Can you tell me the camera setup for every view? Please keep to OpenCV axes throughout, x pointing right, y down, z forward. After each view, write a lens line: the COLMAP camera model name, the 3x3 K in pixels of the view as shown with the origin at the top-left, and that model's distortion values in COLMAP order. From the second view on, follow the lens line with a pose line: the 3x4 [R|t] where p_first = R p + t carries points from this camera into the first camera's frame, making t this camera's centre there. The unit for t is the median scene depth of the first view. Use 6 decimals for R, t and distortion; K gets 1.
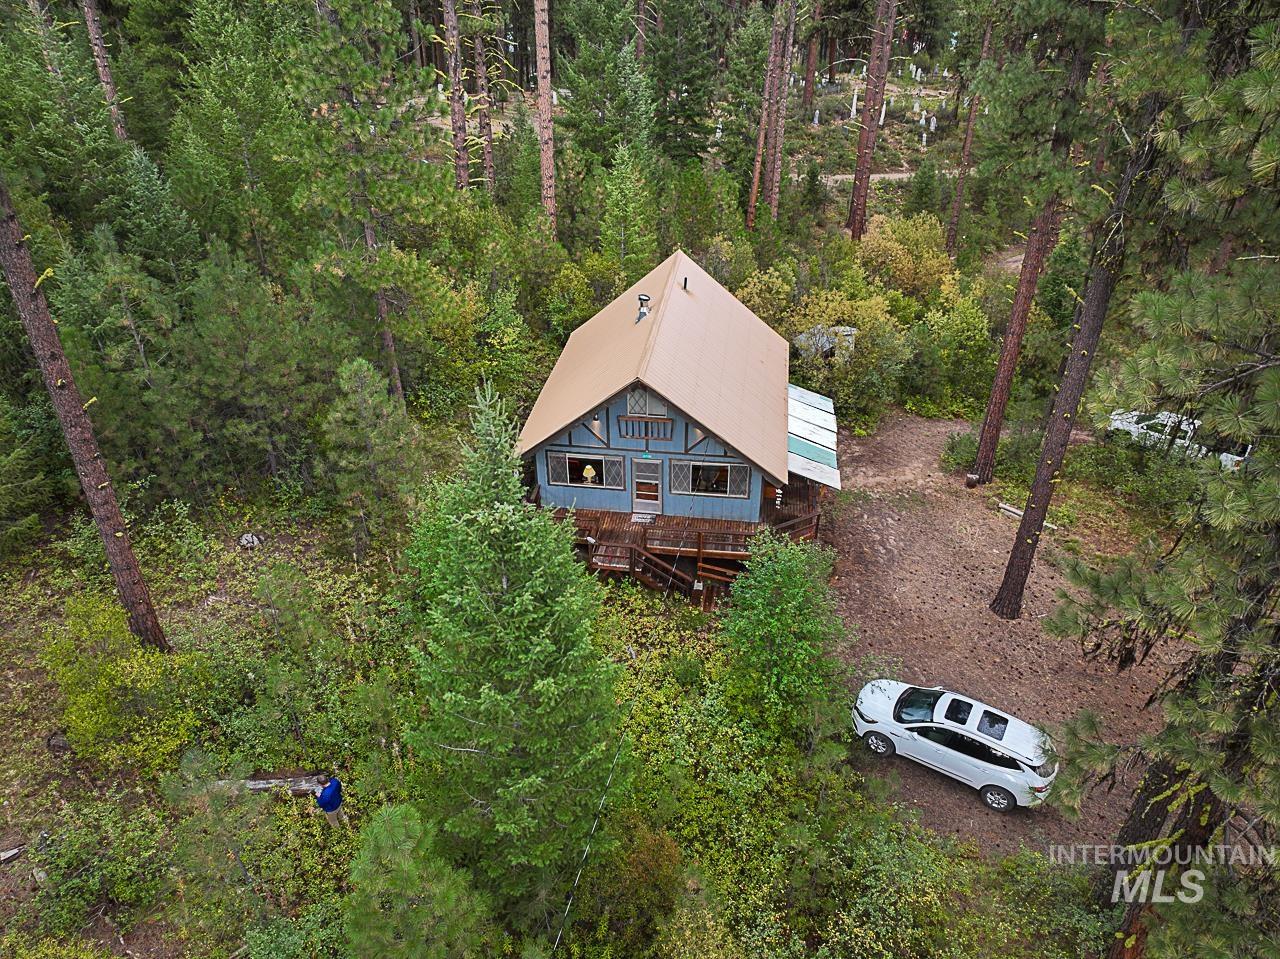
lens RADIAL K [[900.9, 0, 642.9], [0, 900.9, 480.1], [0, 0, 1]] dist [0.010669, -0.000194]
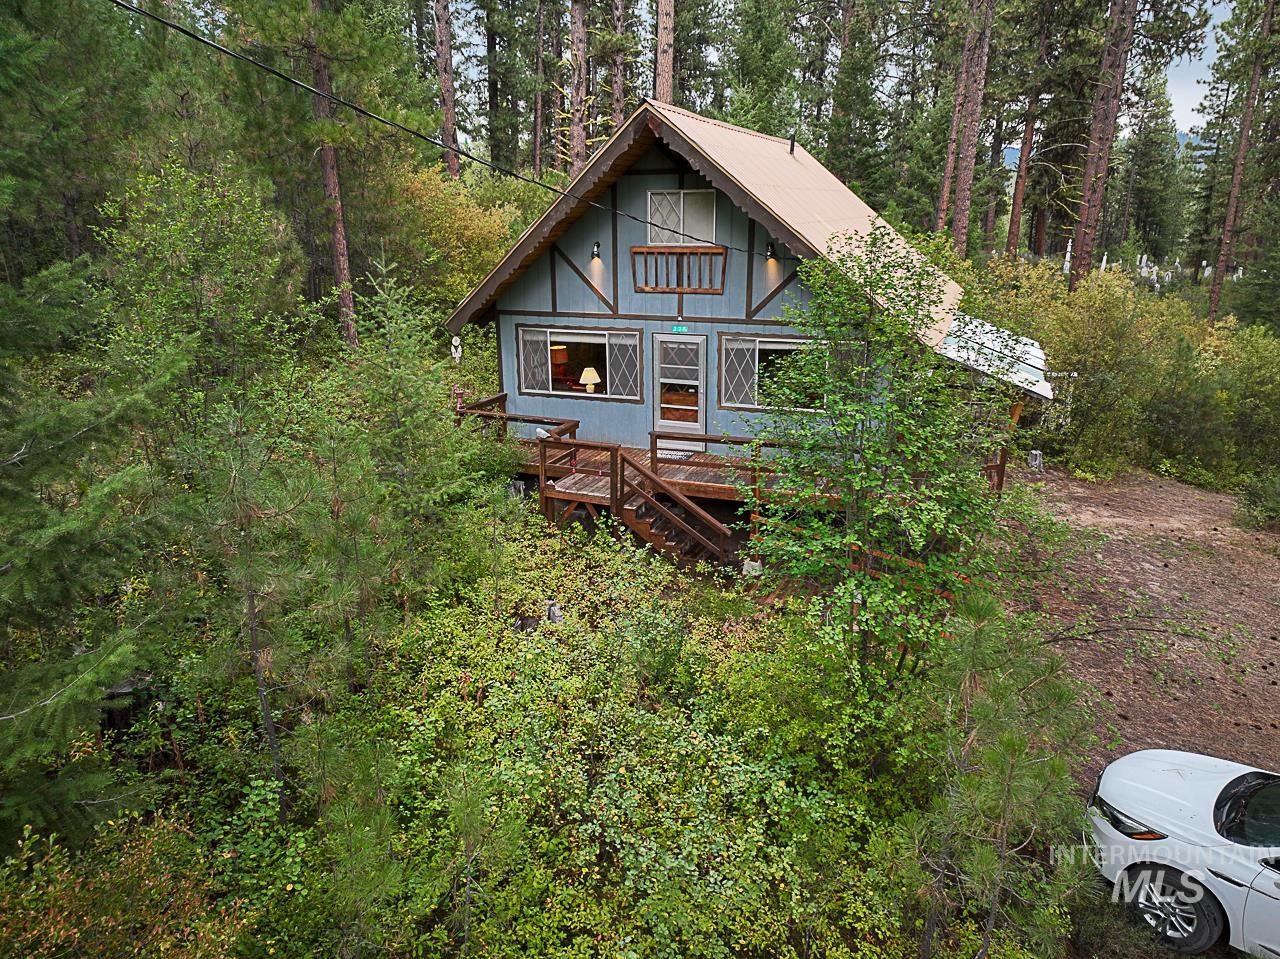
lens RADIAL K [[900.9, 0, 642.9], [0, 900.9, 480.1], [0, 0, 1]] dist [0.010669, -0.000194]
pose [[0.974960, 0.067366, -0.211932, 0.105917], [-0.122034, 0.958774, -0.256633, 0.207548], [0.185906, 0.276070, 0.942987, 0.494011]]
